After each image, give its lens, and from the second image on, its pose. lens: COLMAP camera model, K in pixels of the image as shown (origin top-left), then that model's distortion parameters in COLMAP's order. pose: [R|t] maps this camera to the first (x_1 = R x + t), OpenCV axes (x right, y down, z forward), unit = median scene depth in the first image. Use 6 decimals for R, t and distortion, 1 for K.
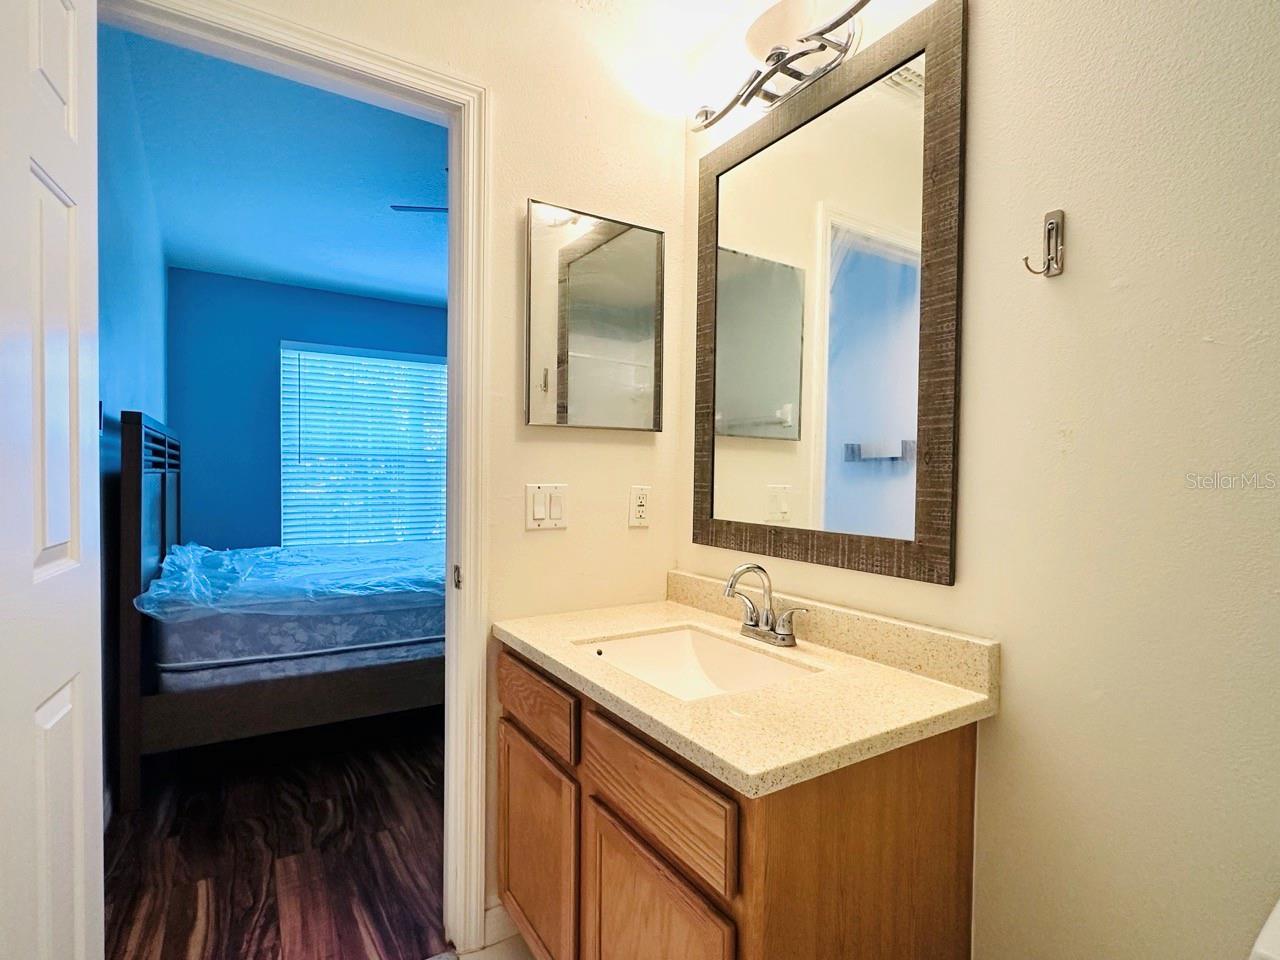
lens RADIAL K [[634.7, 0, 637.0], [0, 634.7, 483.4], [0, 0, 1]] dist [-0.006829, 0.001770]
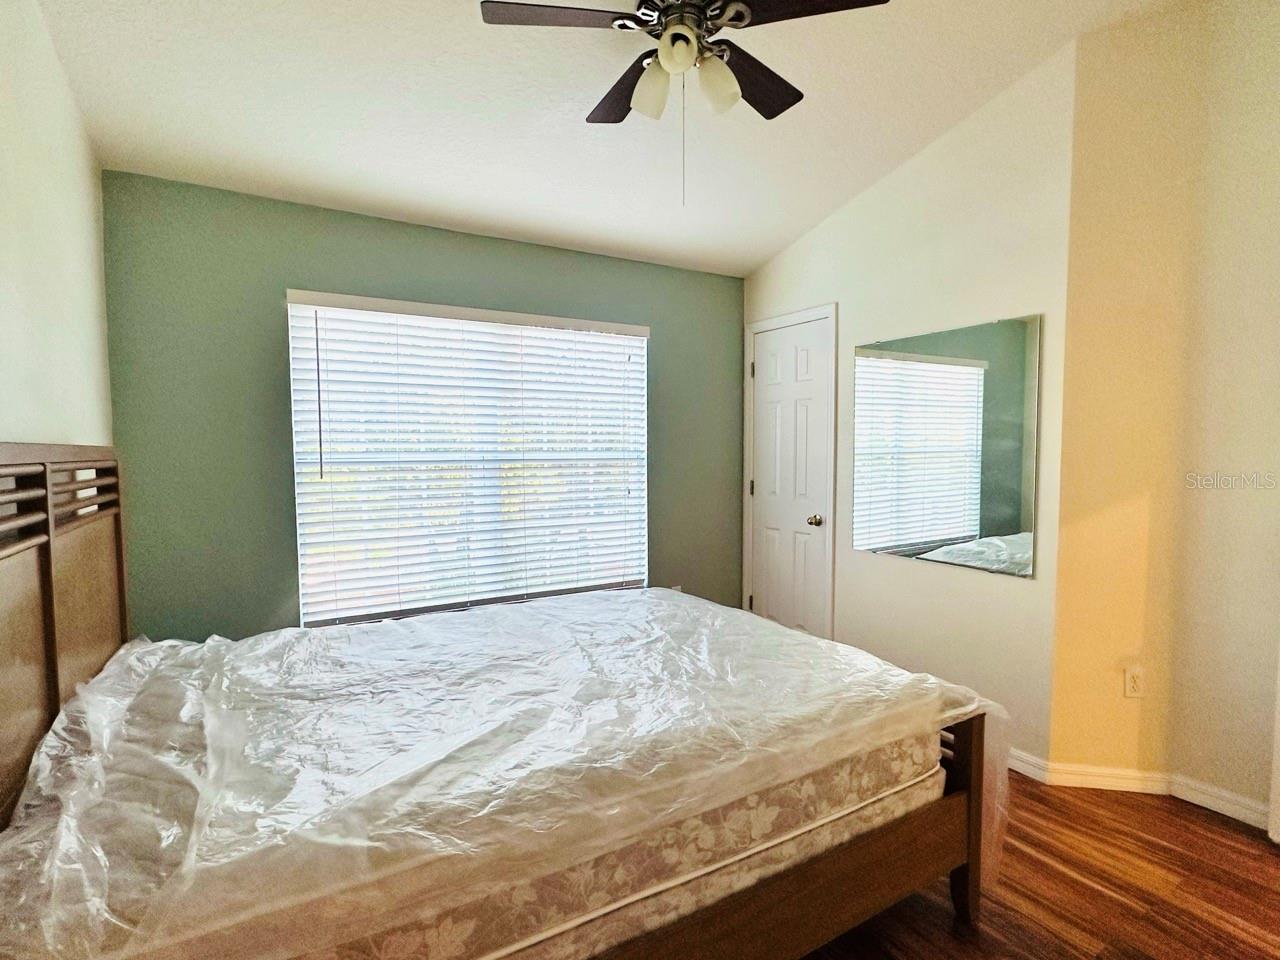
lens RADIAL K [[634.7, 0, 637.0], [0, 634.7, 483.4], [0, 0, 1]] dist [-0.006829, 0.001770]
pose [[0.999462, -0.015707, -0.028776, -0.245899], [0.016758, 0.999188, 0.036642, -0.061043], [0.028177, -0.037104, 0.998914, 0.460309]]
